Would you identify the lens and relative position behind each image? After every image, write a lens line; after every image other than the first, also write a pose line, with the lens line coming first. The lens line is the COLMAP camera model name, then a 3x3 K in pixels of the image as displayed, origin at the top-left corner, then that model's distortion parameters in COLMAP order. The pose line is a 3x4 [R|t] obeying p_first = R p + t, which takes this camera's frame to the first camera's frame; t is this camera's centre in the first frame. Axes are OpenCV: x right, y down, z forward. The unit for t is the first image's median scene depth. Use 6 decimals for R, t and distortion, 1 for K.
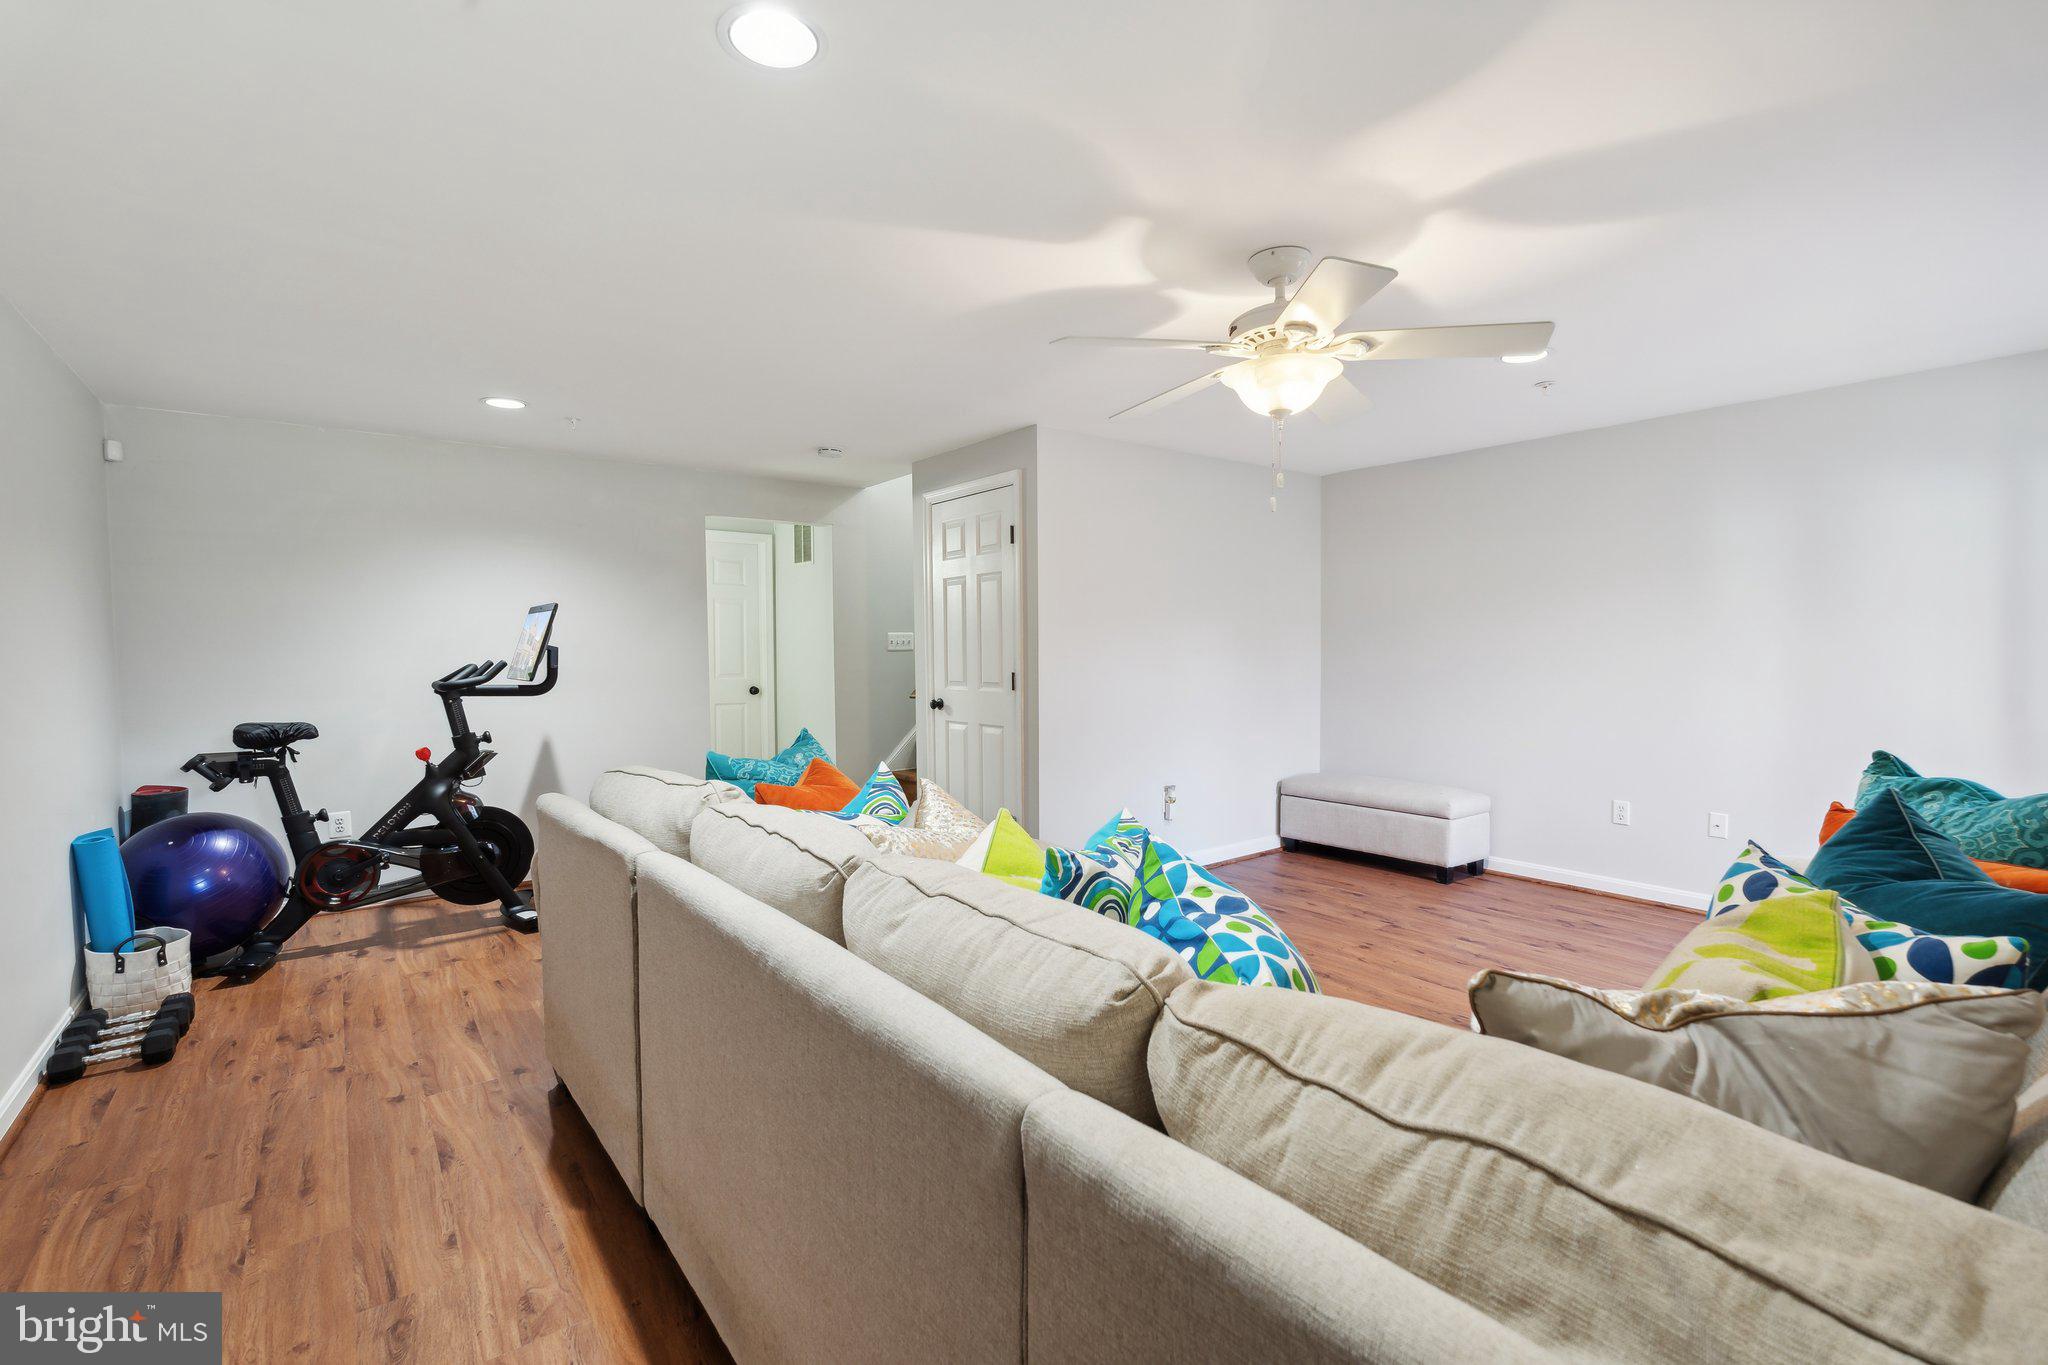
lens RADIAL K [[922.5, 0, 1022.5], [0, 922.5, 682.4], [0, 0, 1]] dist [0.001148, 0.001078]
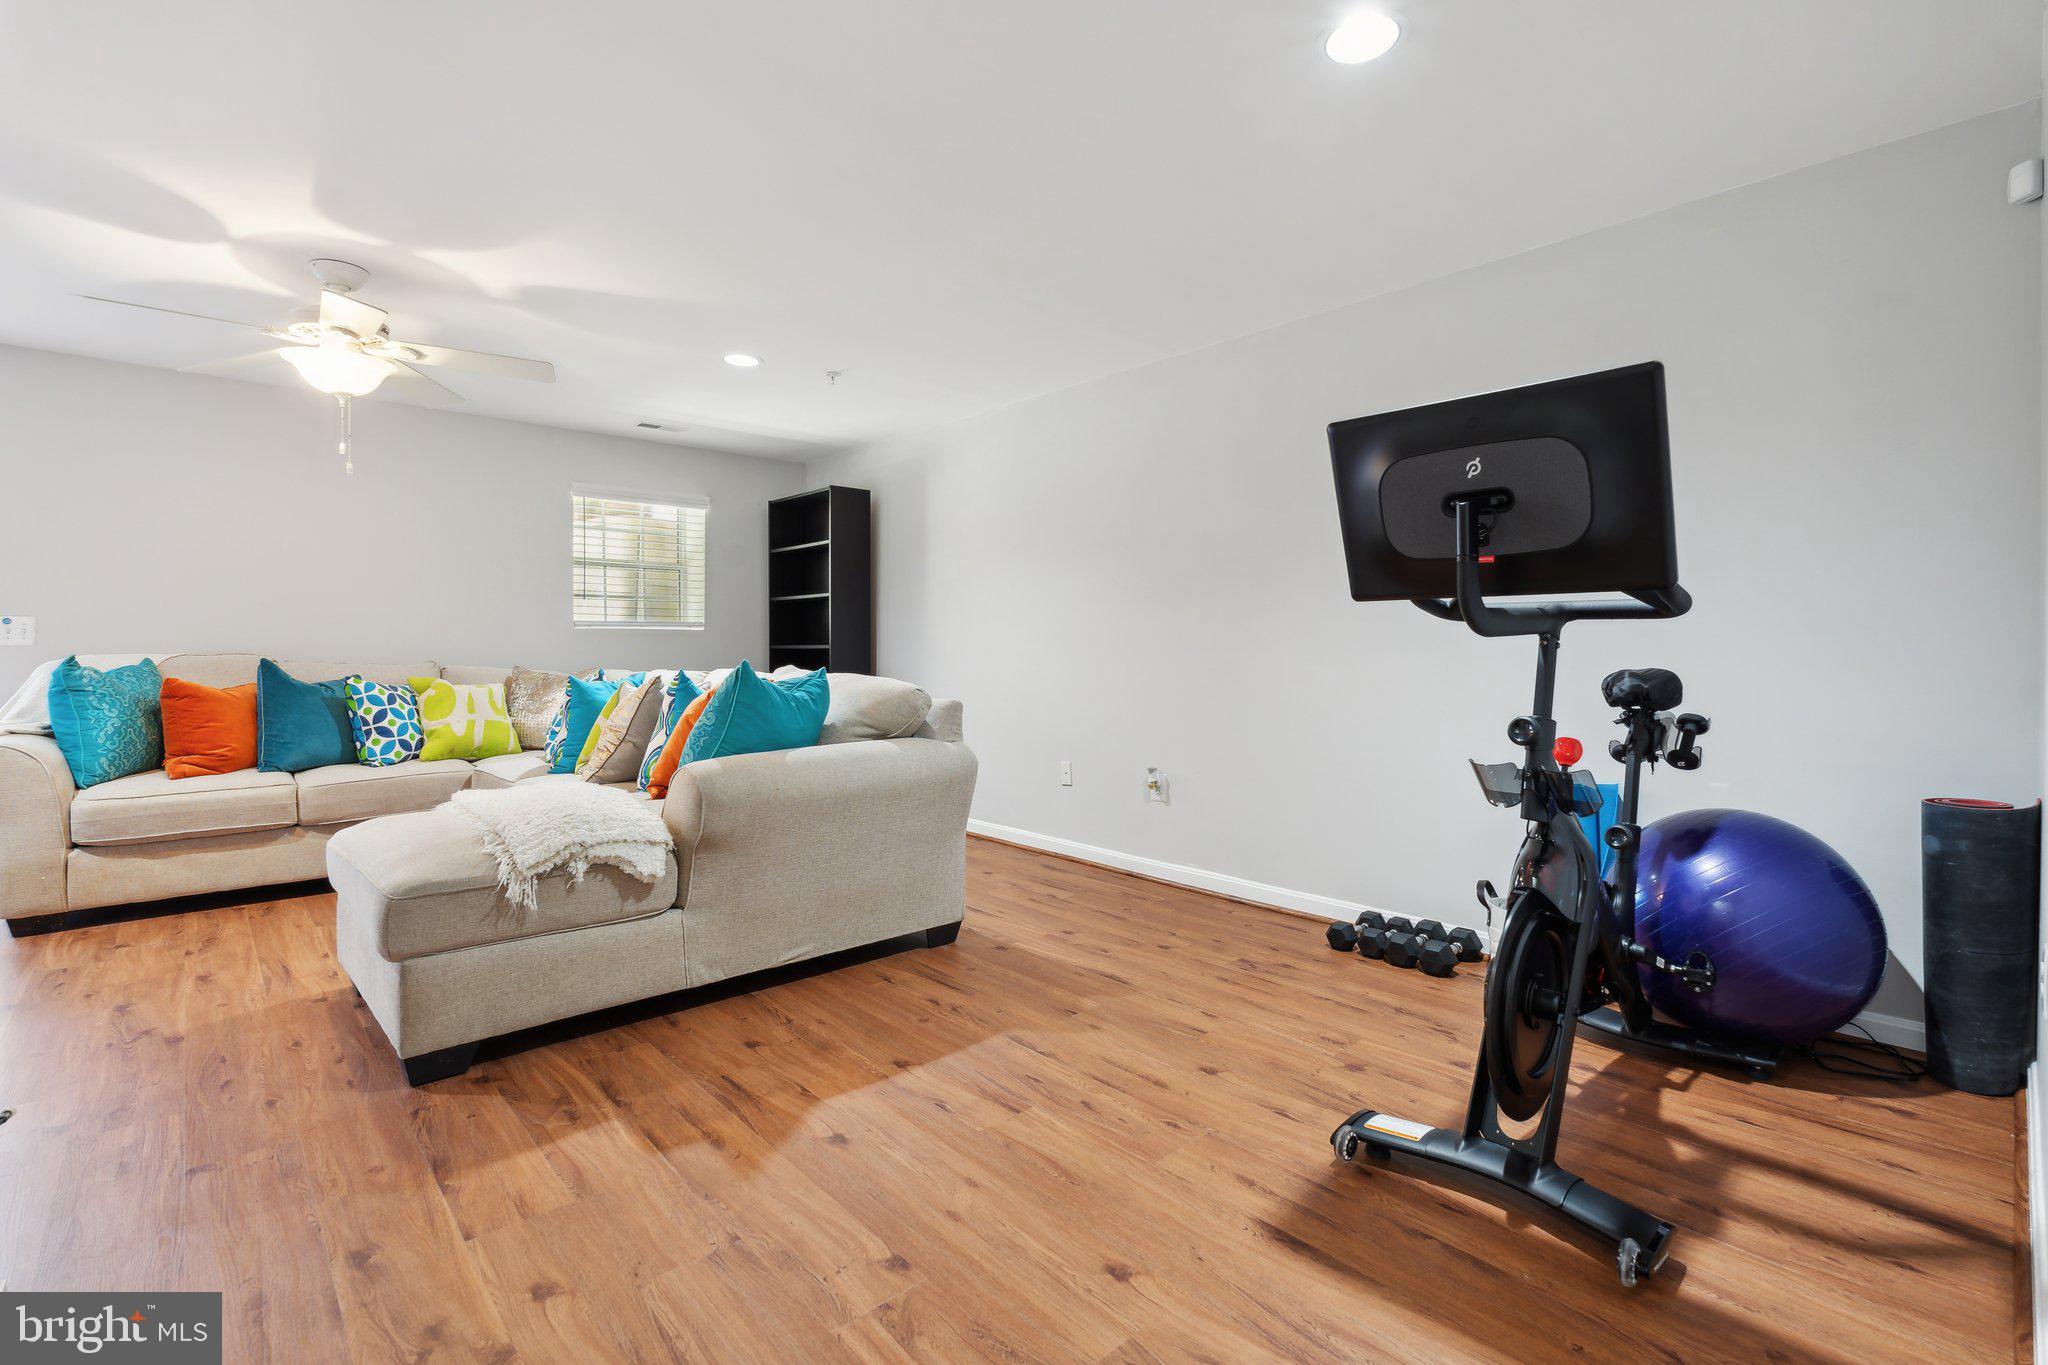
lens RADIAL K [[922.5, 0, 1027.4], [0, 922.5, 675.6], [0, 0, 1]] dist [0.001148, 0.001078]
pose [[-0.995327, 0.006892, -0.096313, -0.433570], [0.000182, 0.997581, 0.069510, 0.006073], [0.096559, 0.069168, -0.992921, 1.945423]]
